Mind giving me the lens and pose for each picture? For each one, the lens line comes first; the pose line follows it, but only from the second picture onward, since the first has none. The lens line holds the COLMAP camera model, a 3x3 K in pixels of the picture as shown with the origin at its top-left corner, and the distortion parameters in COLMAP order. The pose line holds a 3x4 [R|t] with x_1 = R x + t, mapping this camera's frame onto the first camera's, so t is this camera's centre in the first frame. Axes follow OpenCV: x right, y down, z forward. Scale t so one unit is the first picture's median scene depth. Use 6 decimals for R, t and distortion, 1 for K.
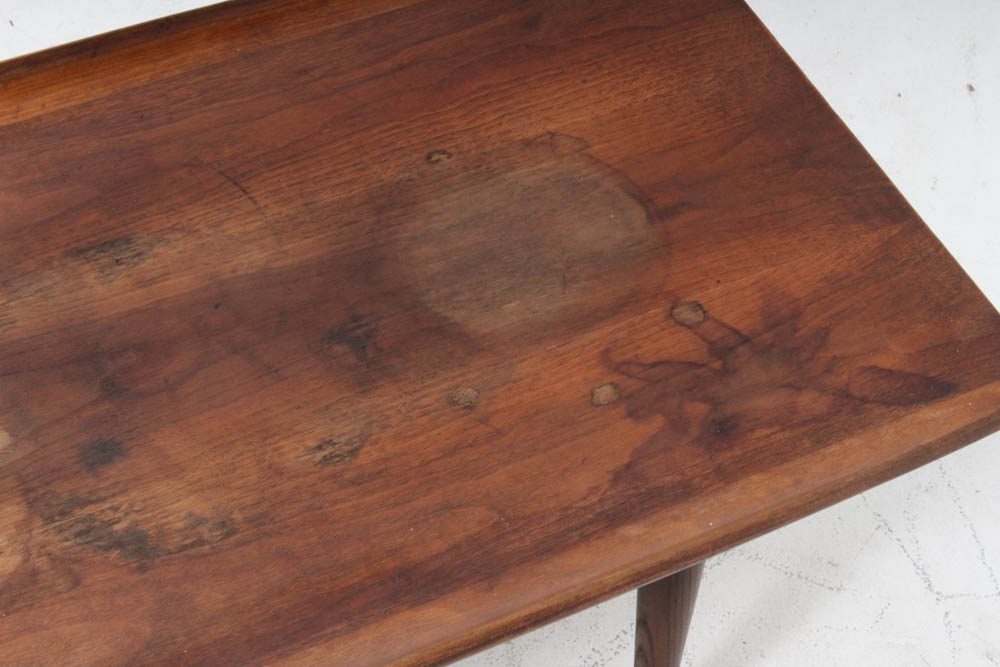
lens RADIAL K [[2345.1, 0, 498.1], [0, 2345.1, 332.1], [0, 0, 1]] dist [0.077274, 0.000000]
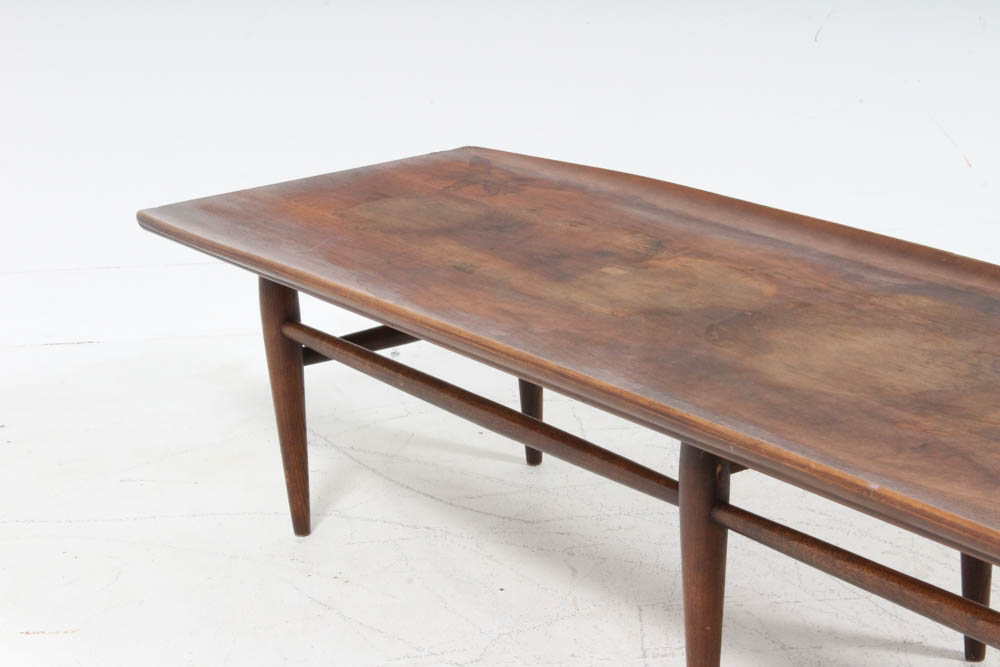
lens RADIAL K [[2345.1, 0, 498.9], [0, 2345.1, 331.3], [0, 0, 1]] dist [0.077274, 0.000000]
pose [[-0.155187, -0.333841, 0.929767, -1.813736], [0.778973, 0.537468, 0.323000, -0.554025], [-0.607550, 0.774389, 0.176645, 0.727152]]
